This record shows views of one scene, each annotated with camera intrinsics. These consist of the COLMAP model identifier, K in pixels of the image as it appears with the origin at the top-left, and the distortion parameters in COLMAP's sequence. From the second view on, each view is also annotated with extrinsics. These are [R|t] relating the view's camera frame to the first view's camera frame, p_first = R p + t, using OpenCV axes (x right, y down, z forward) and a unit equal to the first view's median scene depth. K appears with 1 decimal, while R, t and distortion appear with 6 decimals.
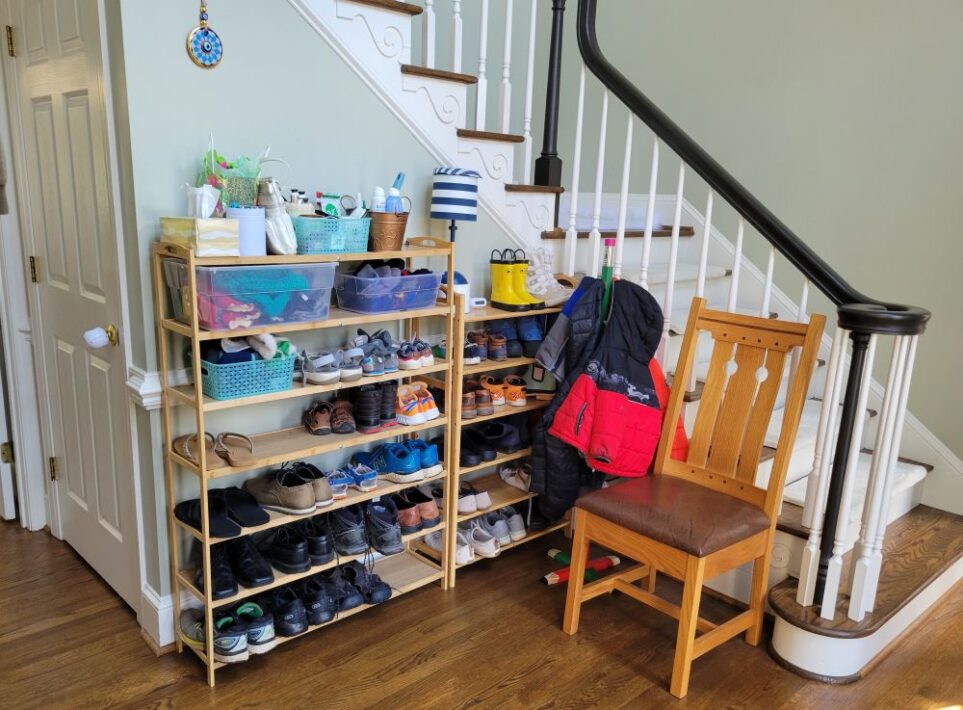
lens RADIAL K [[791.4, 0, 463.4], [0, 791.4, 386.7], [0, 0, 1]] dist [0.051335, -0.025273]
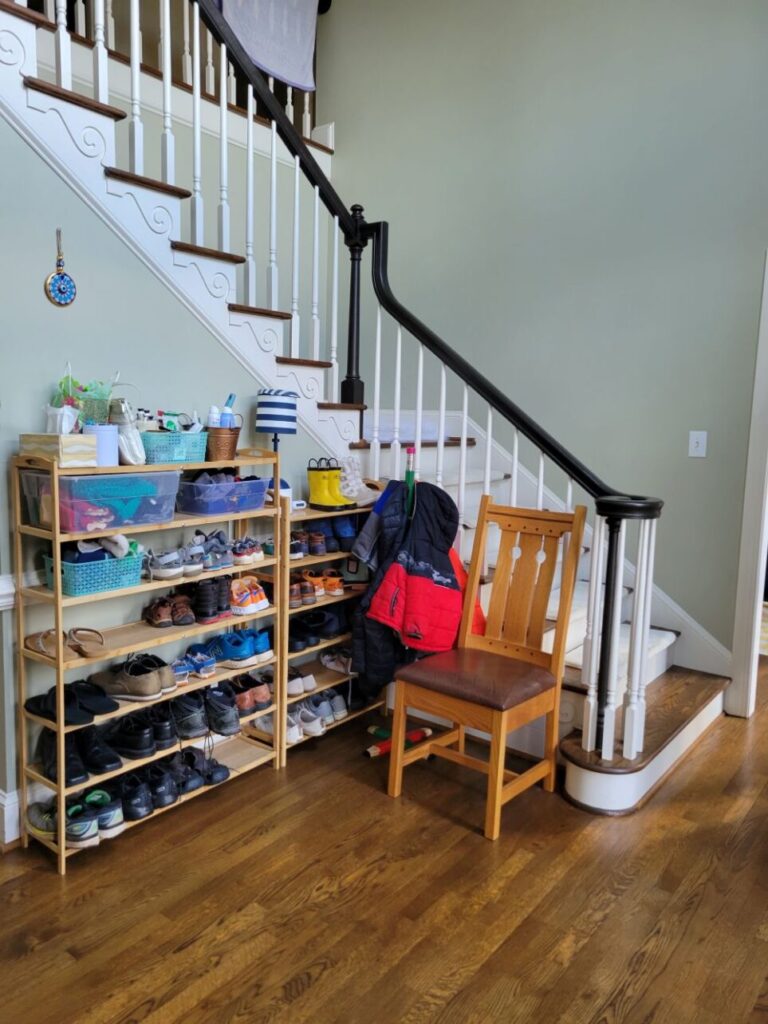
lens RADIAL K [[774.1, 0, 382.4], [0, 774.1, 505.0], [0, 0, 1]] dist [0.051352, -0.026931]
pose [[0.985704, -0.027457, 0.166236, -0.055083], [0.046622, 0.992557, -0.112507, 0.027987], [-0.161909, 0.118649, 0.979647, -0.120712]]
